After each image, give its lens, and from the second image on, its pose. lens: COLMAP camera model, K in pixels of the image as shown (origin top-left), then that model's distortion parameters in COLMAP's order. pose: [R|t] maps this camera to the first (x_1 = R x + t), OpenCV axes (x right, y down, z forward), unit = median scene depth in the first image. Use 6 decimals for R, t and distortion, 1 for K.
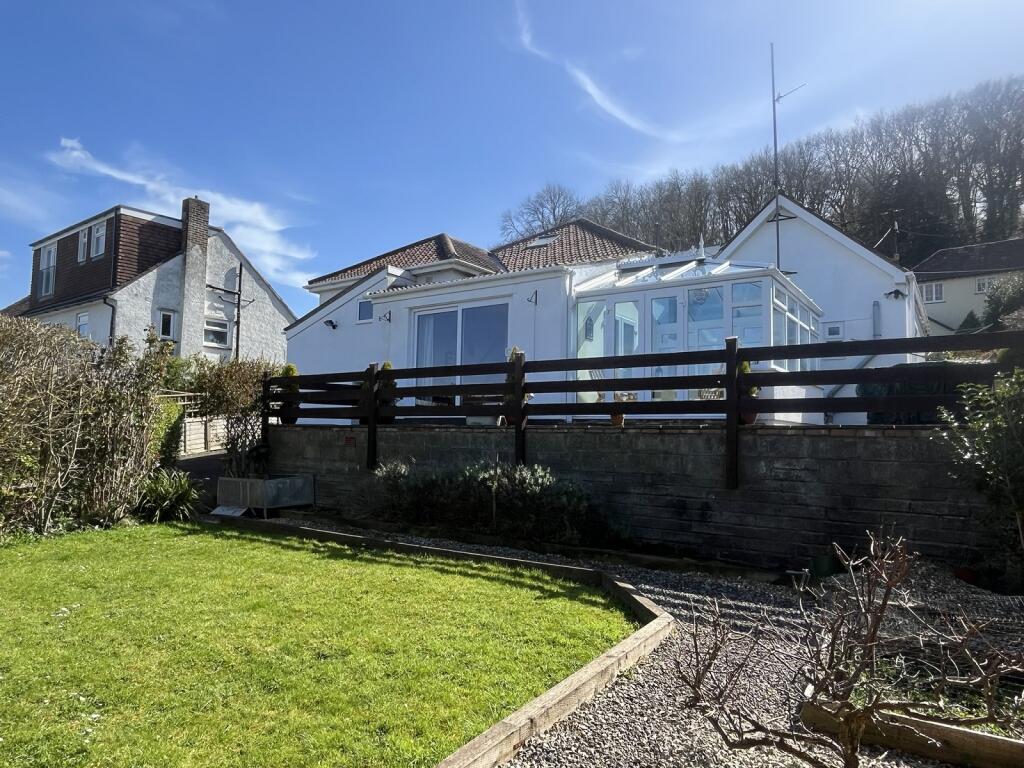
lens RADIAL K [[654.0, 0, 512.0], [0, 654.0, 384.0], [0, 0, 1]] dist [0.000928, 0.000497]
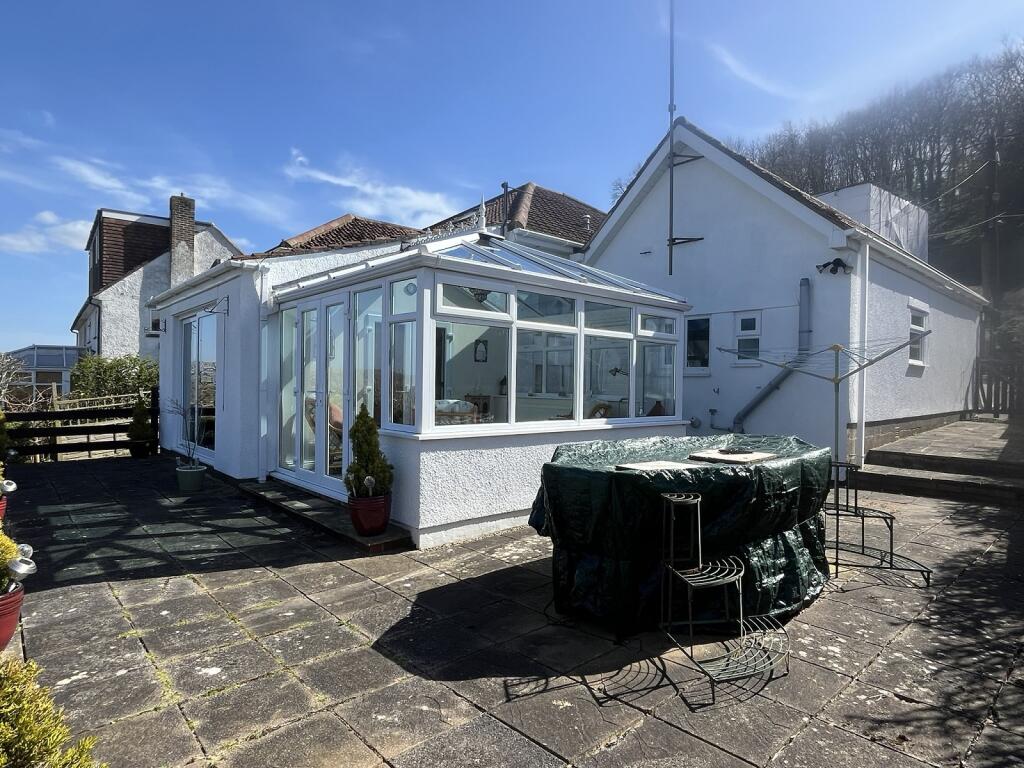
lens RADIAL K [[578.0, 0, 512.0], [0, 578.0, 384.0], [0, 0, 1]] dist [-0.002345, -0.000423]
pose [[0.972150, -0.005451, -0.234298, 0.245657], [0.022706, 0.997217, 0.071012, -0.041867], [0.233258, -0.074355, 0.969568, 0.225224]]
